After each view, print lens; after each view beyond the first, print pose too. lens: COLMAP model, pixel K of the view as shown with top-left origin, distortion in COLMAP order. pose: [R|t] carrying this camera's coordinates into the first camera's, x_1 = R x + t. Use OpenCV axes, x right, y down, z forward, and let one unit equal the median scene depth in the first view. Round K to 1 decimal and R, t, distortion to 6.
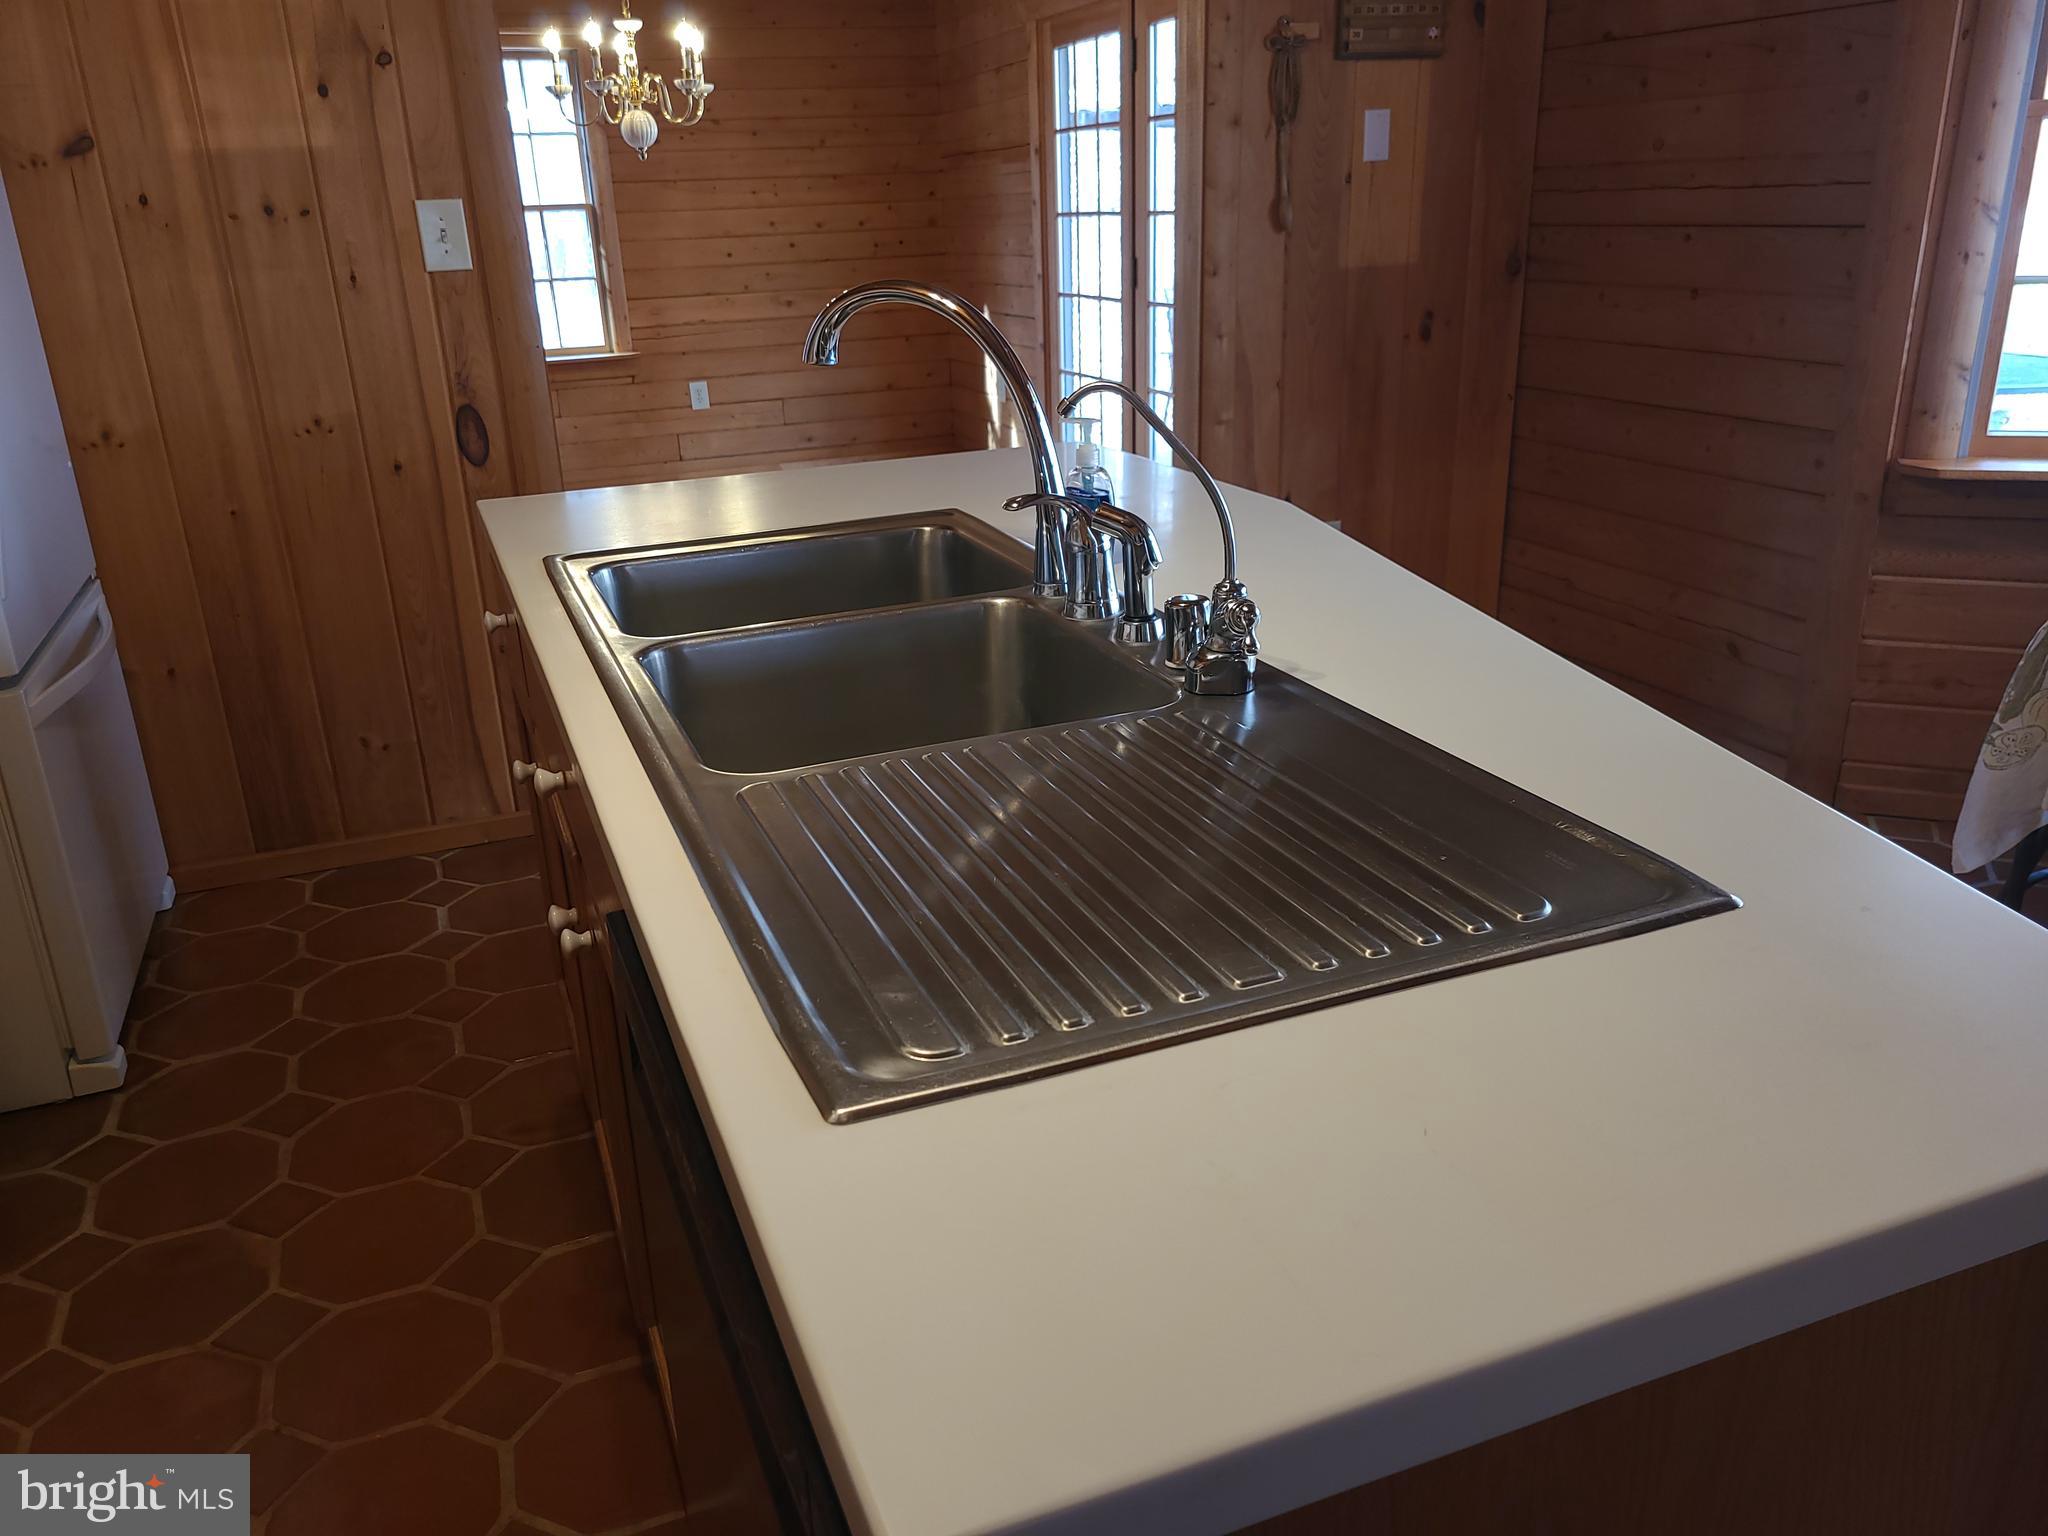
lens RADIAL K [[1534.4, 0, 1018.3], [0, 1534.4, 767.4], [0, 0, 1]] dist [0.061330, -0.047315]
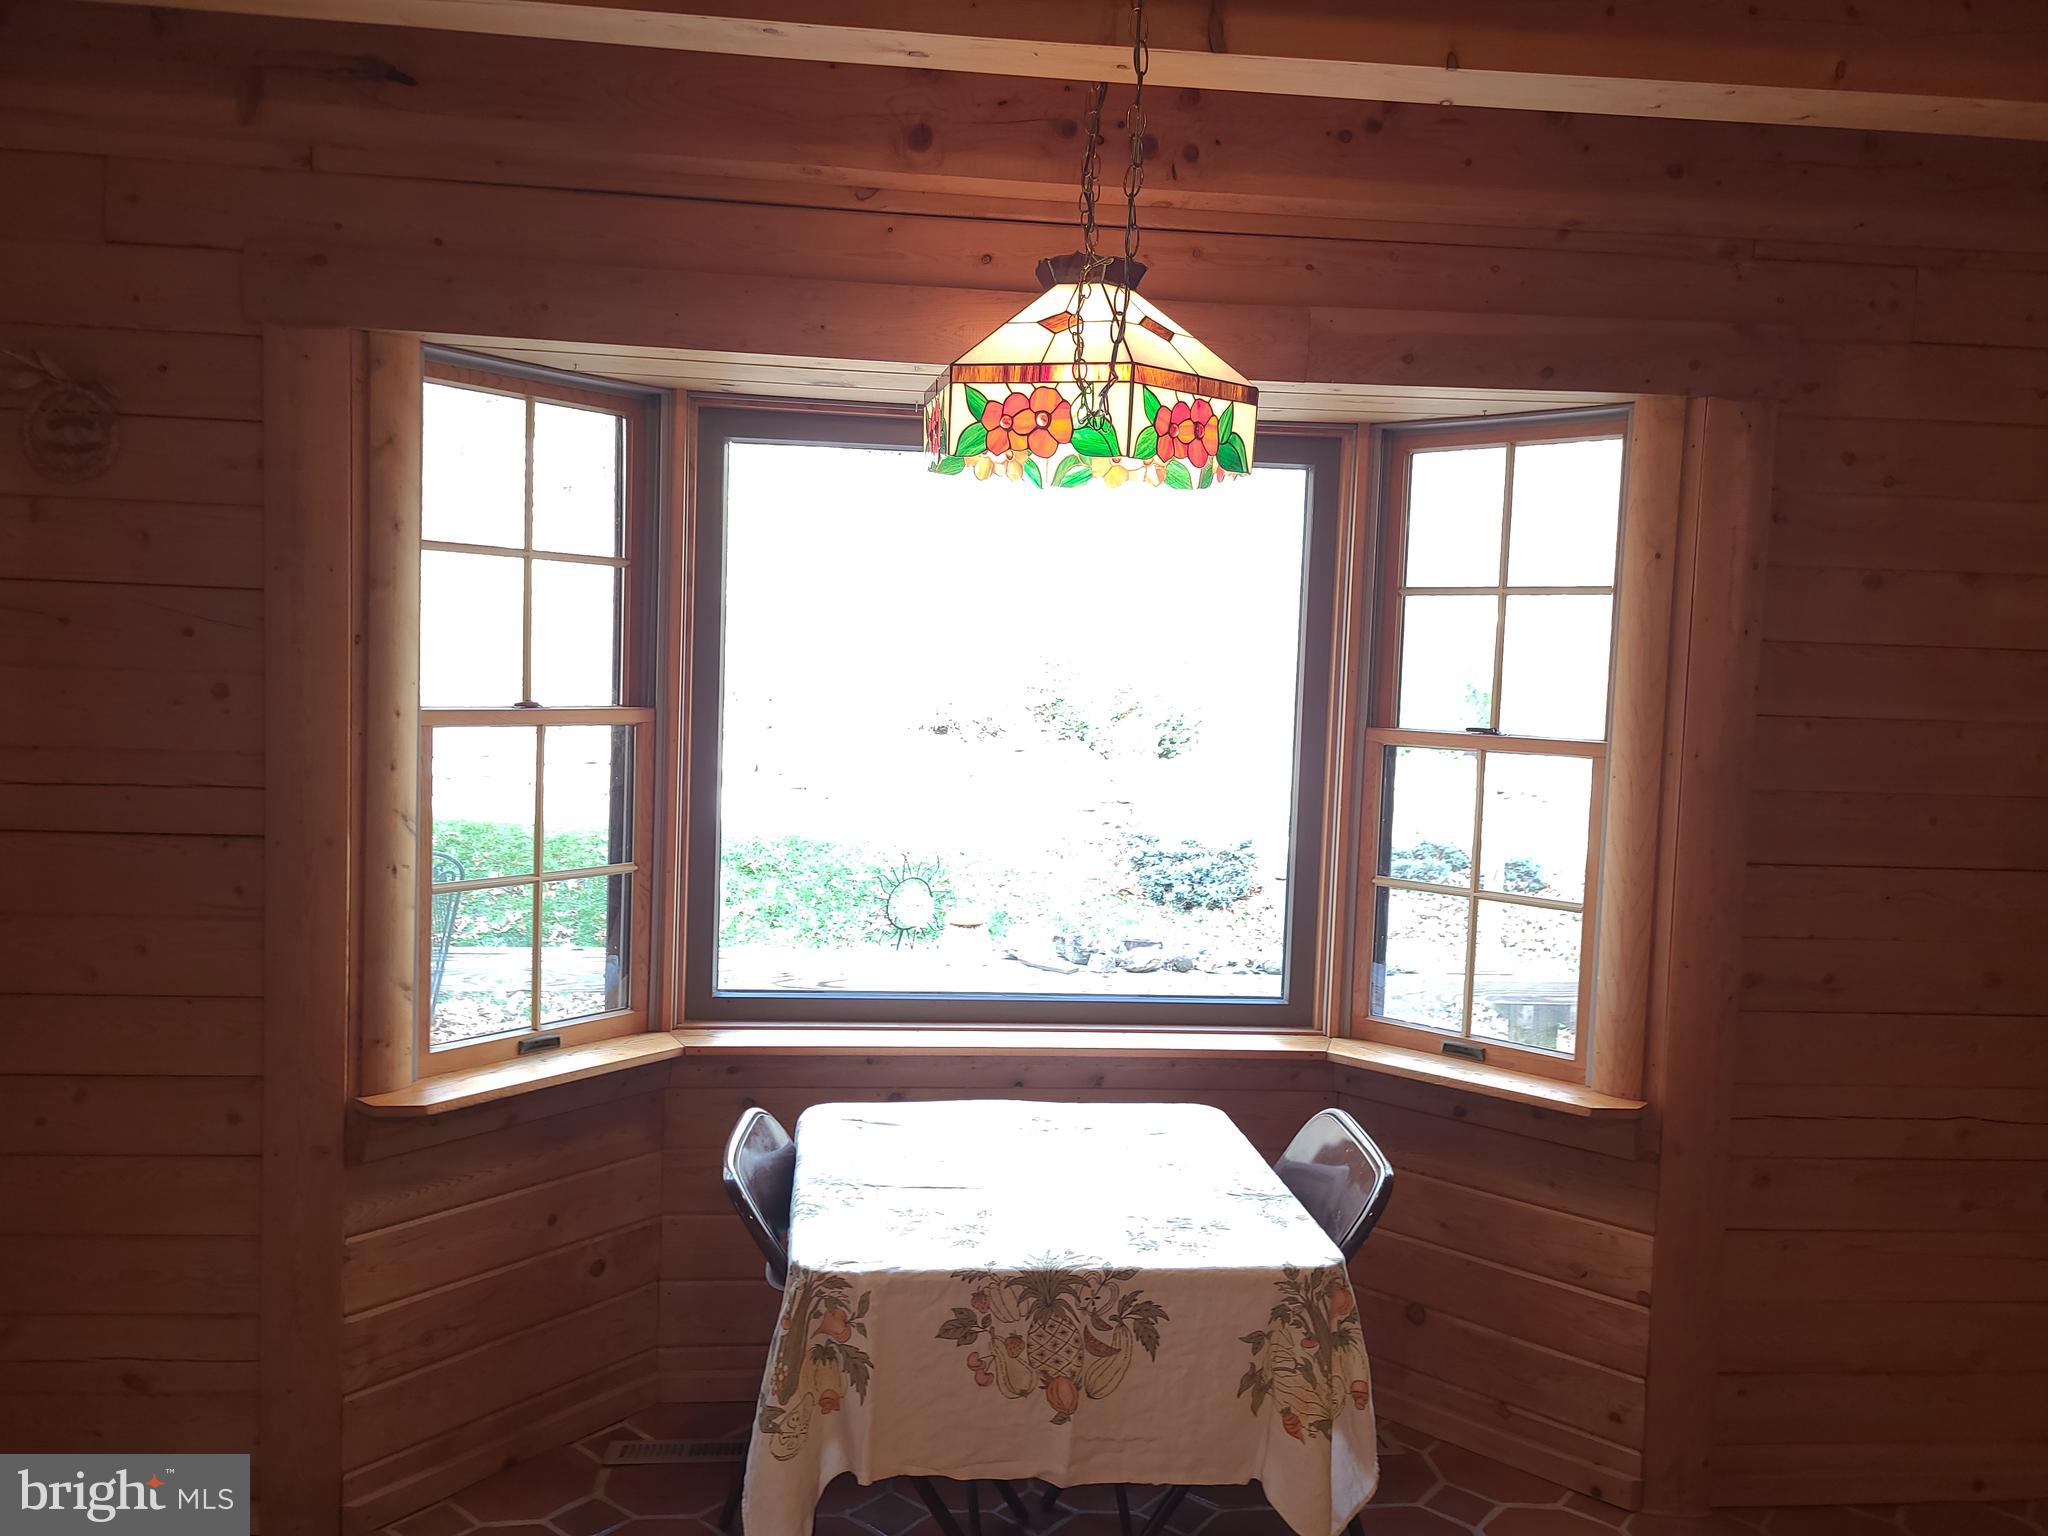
lens RADIAL K [[1534.4, 0, 1023.6], [0, 1534.4, 763.6], [0, 0, 1]] dist [0.061330, -0.047315]
pose [[0.287109, -0.017533, 0.957737, -0.126775], [0.294403, 0.953055, -0.070808, -0.202694], [-0.911535, 0.302290, 0.278792, 0.382333]]
